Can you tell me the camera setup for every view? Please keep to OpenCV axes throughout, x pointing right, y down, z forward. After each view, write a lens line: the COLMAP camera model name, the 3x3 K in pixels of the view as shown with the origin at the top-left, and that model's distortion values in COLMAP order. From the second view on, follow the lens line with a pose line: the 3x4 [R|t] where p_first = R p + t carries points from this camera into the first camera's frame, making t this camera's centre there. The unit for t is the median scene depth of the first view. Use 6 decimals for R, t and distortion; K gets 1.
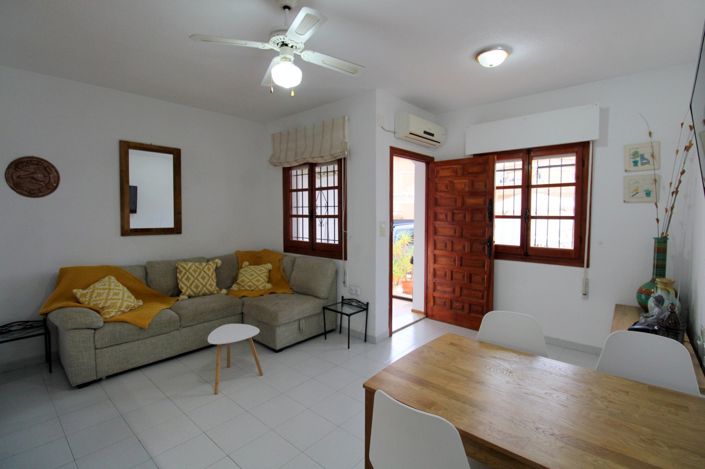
lens RADIAL K [[328.9, 0, 358.3], [0, 328.9, 227.1], [0, 0, 1]] dist [0.003531, -0.013122]
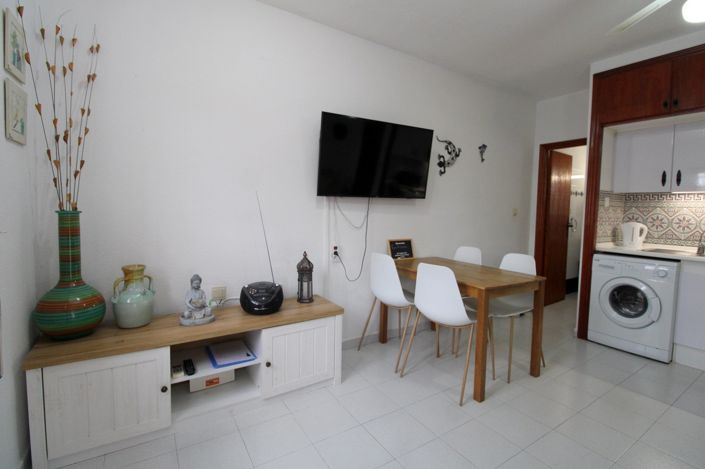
lens RADIAL K [[328.9, 0, 358.3], [0, 328.9, 227.1], [0, 0, 1]] dist [0.003531, -0.013122]
pose [[-0.959779, -0.037548, 0.278235, 0.190958], [-0.010398, 0.995090, 0.098422, -0.002271], [-0.280565, 0.091570, -0.955457, 1.078705]]
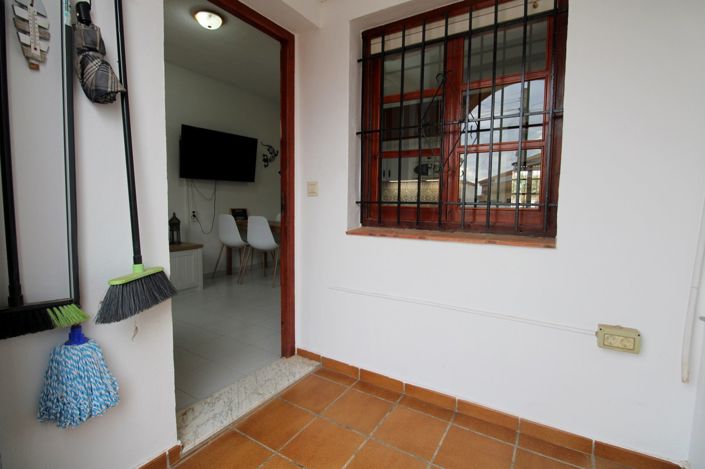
lens RADIAL K [[328.9, 0, 358.3], [0, 328.9, 227.1], [0, 0, 1]] dist [0.003531, -0.013122]
pose [[-0.985690, -0.003977, -0.168523, 0.071684], [-0.023858, 0.992950, 0.116112, 0.022958], [0.166873, 0.118471, -0.978835, 1.615914]]
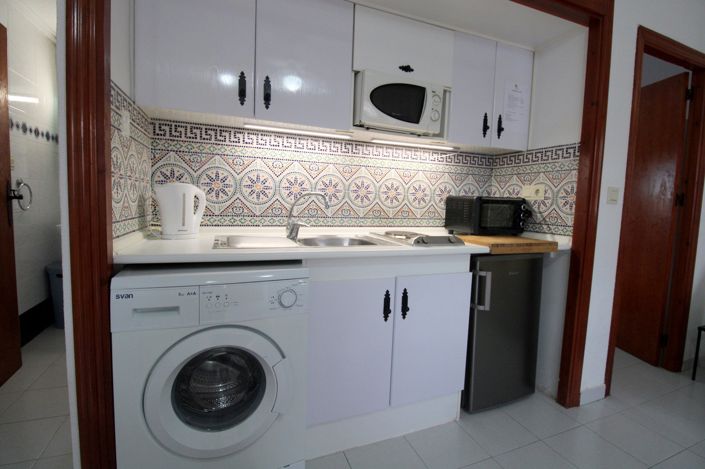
lens RADIAL K [[328.9, 0, 358.3], [0, 328.9, 227.1], [0, 0, 1]] dist [0.003531, -0.013122]
pose [[-0.457830, 0.054078, -0.887394, -0.021490], [-0.074681, 0.992281, 0.099000, 0.062956], [0.885898, 0.111596, -0.450257, 0.385658]]
